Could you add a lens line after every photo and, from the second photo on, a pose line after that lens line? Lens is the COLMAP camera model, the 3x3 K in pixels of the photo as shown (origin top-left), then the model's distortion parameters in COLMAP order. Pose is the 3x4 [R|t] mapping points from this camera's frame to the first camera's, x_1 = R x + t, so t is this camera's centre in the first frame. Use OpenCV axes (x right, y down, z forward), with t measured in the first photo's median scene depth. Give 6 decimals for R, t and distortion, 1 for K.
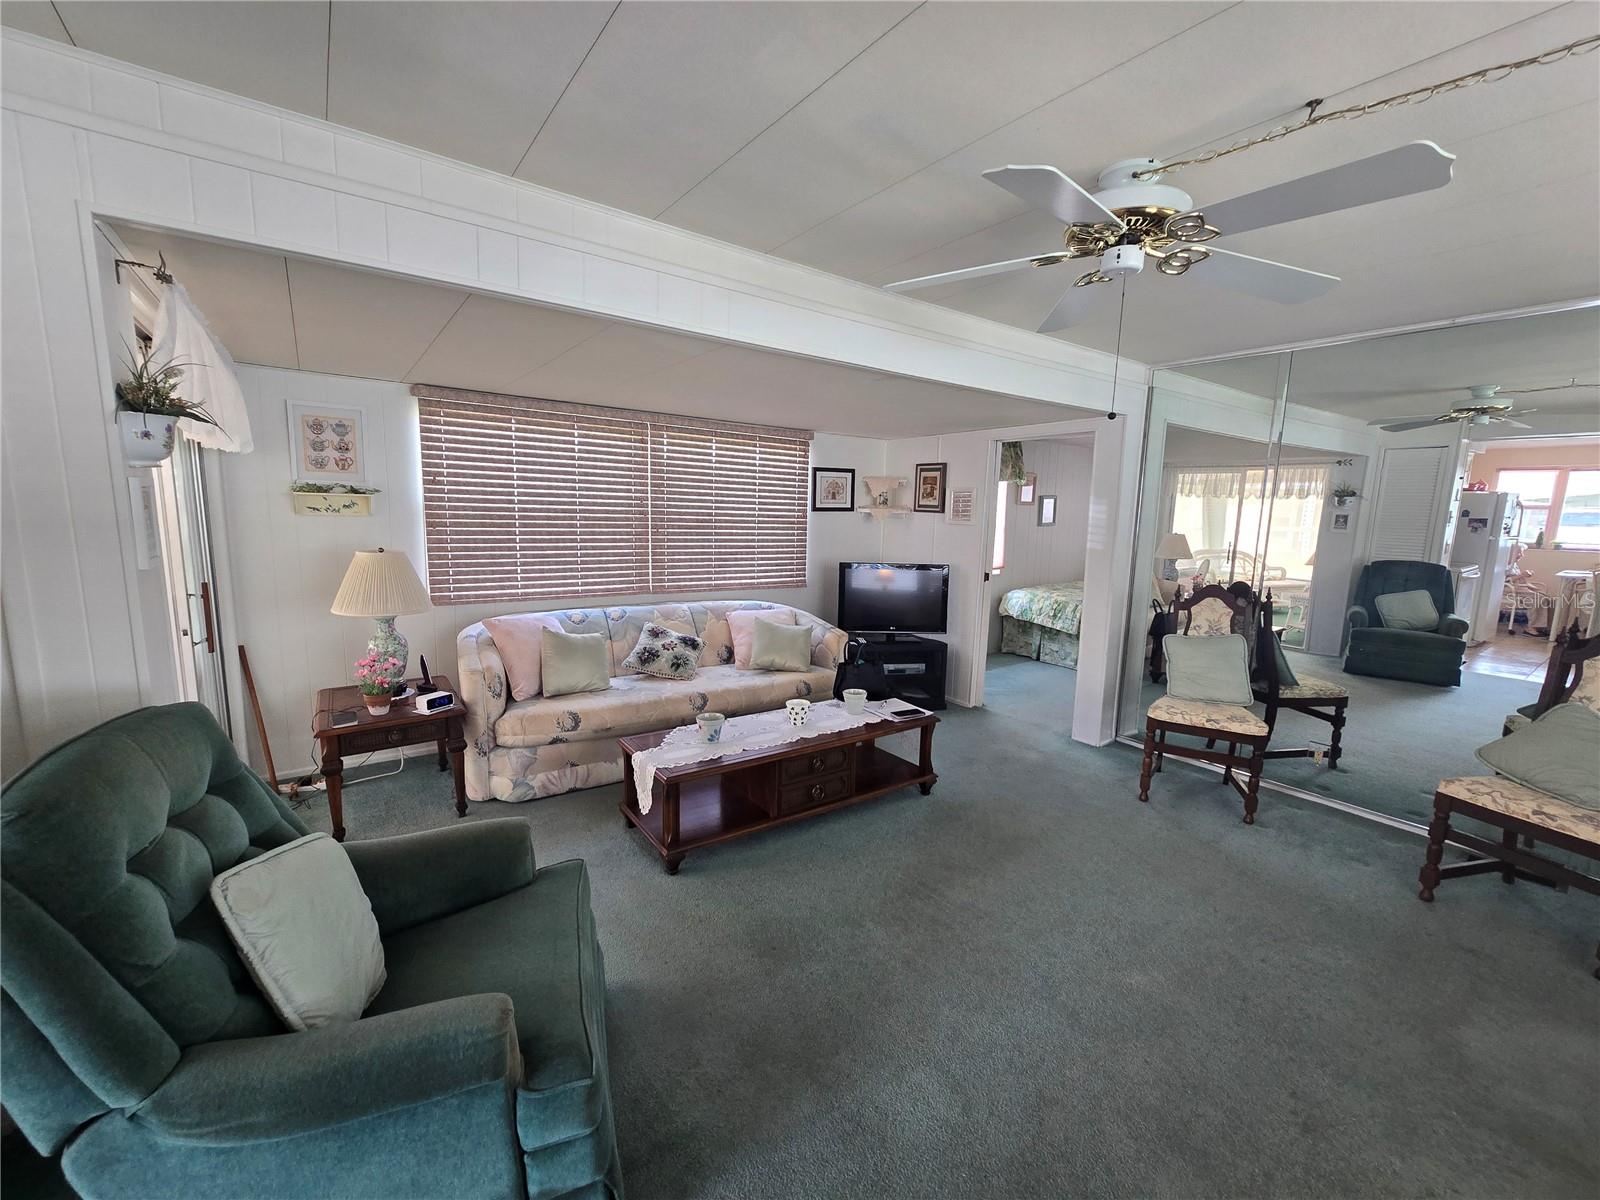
lens RADIAL K [[654.5, 0, 805.8], [0, 654.5, 602.9], [0, 0, 1]] dist [-0.005907, -0.000397]
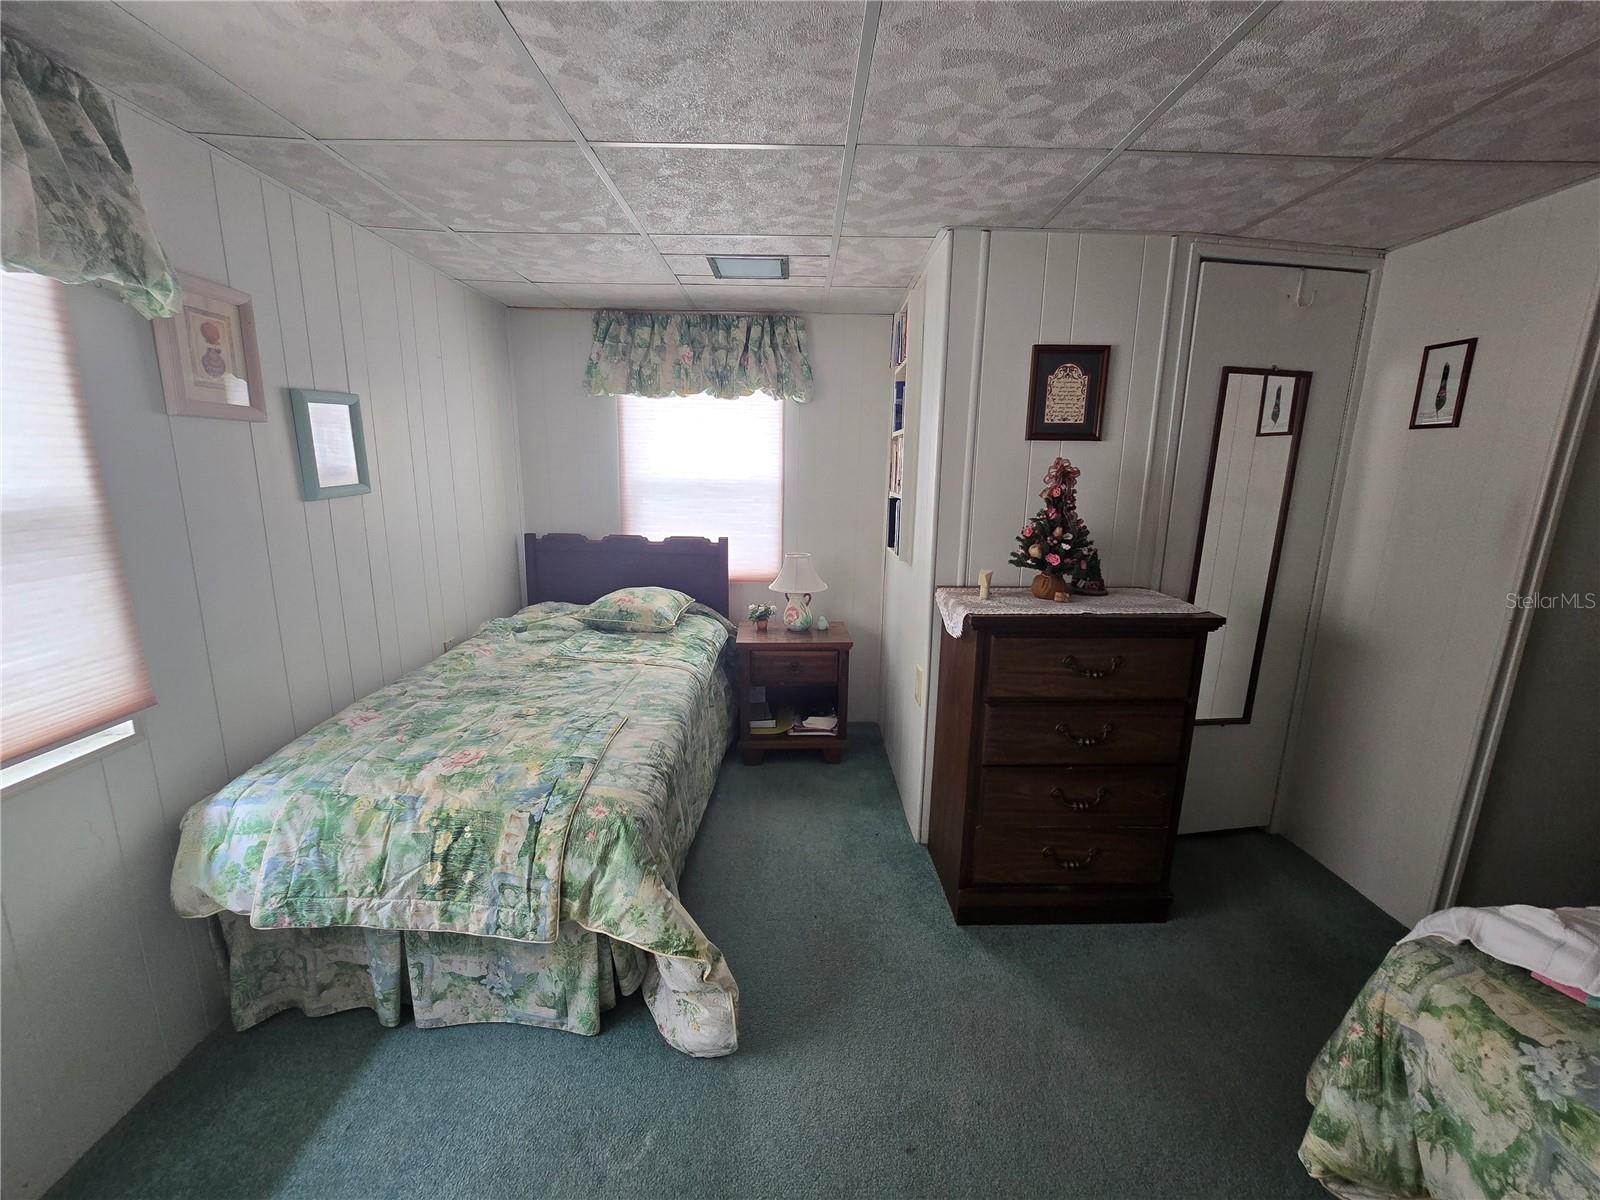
lens RADIAL K [[652.7, 0, 808.1], [0, 652.7, 602.8], [0, 0, 1]] dist [-0.002567, -0.000067]
pose [[0.581790, -0.182789, 0.792533, 0.284958], [0.115827, 0.983108, 0.141716, -0.100575], [-0.805050, 0.009348, 0.593134, 0.747035]]
